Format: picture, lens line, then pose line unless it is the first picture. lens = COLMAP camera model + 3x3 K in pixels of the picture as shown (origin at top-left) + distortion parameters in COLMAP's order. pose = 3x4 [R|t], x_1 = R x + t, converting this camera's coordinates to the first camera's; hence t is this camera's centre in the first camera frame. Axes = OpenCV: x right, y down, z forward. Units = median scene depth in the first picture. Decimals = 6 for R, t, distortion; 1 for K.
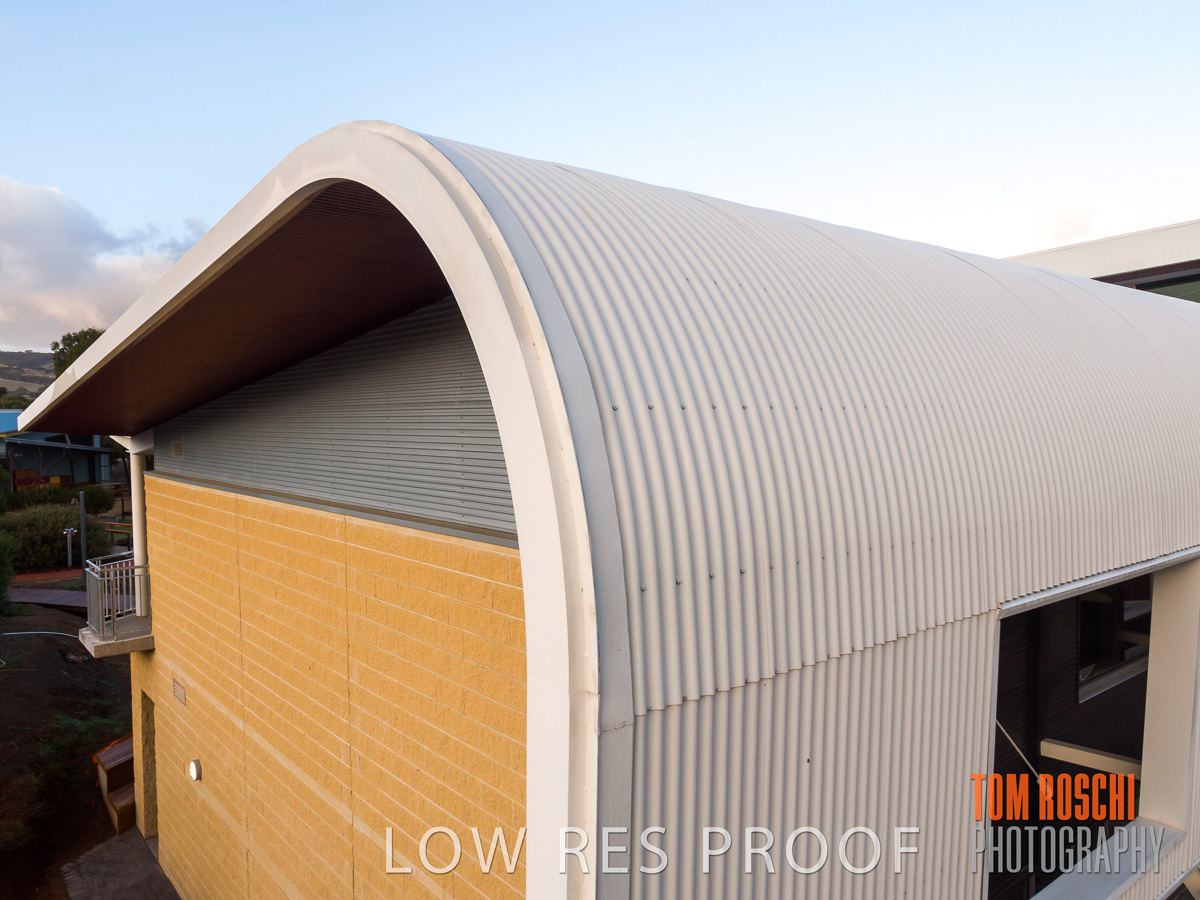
lens RADIAL K [[870.4, 0, 595.7], [0, 870.4, 447.7], [0, 0, 1]] dist [0.003235, 0.004185]
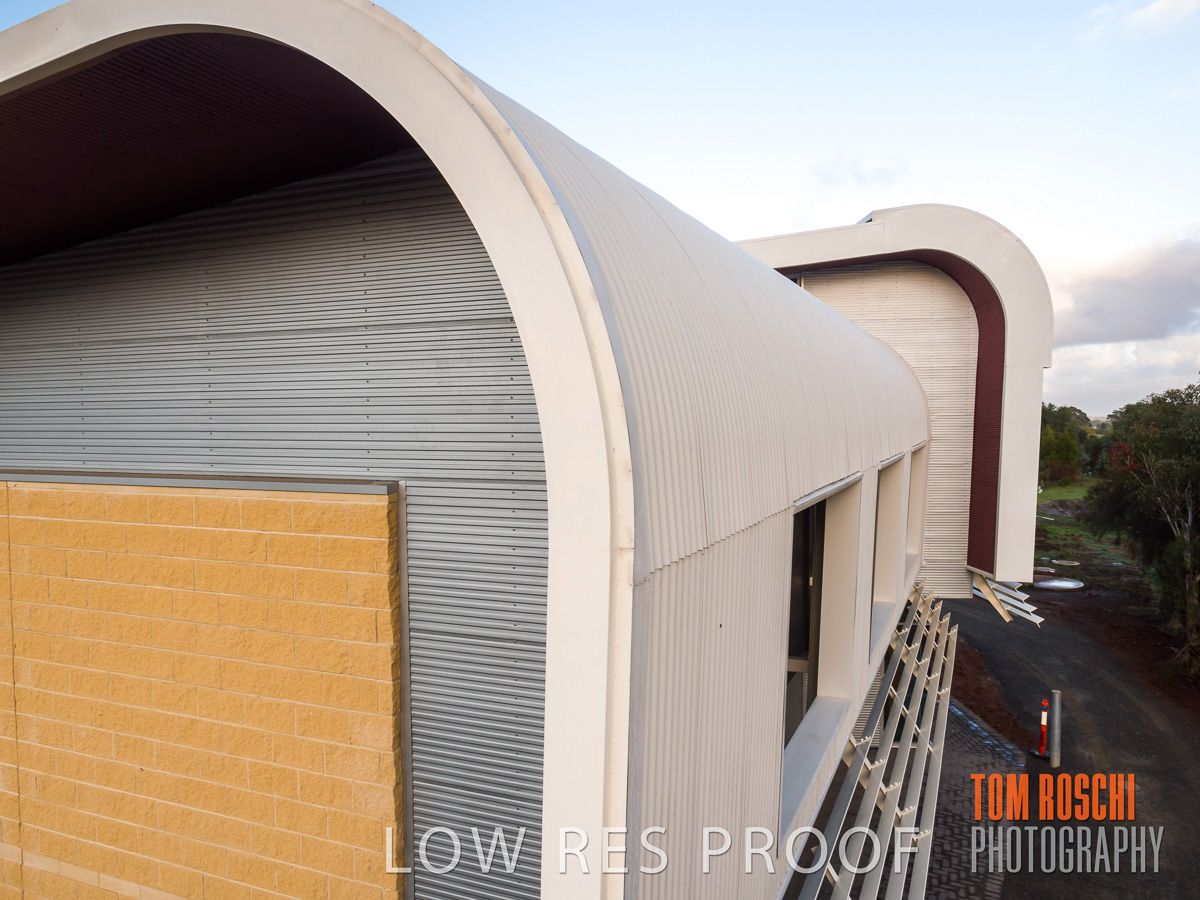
lens RADIAL K [[870.4, 0, 600.8], [0, 870.4, 447.3], [0, 0, 1]] dist [0.003235, 0.004185]
pose [[0.890277, -0.012925, 0.455236, -0.200600], [0.014259, 0.999898, 0.000504, 0.064480], [-0.455196, 0.006042, 0.890371, 0.037906]]
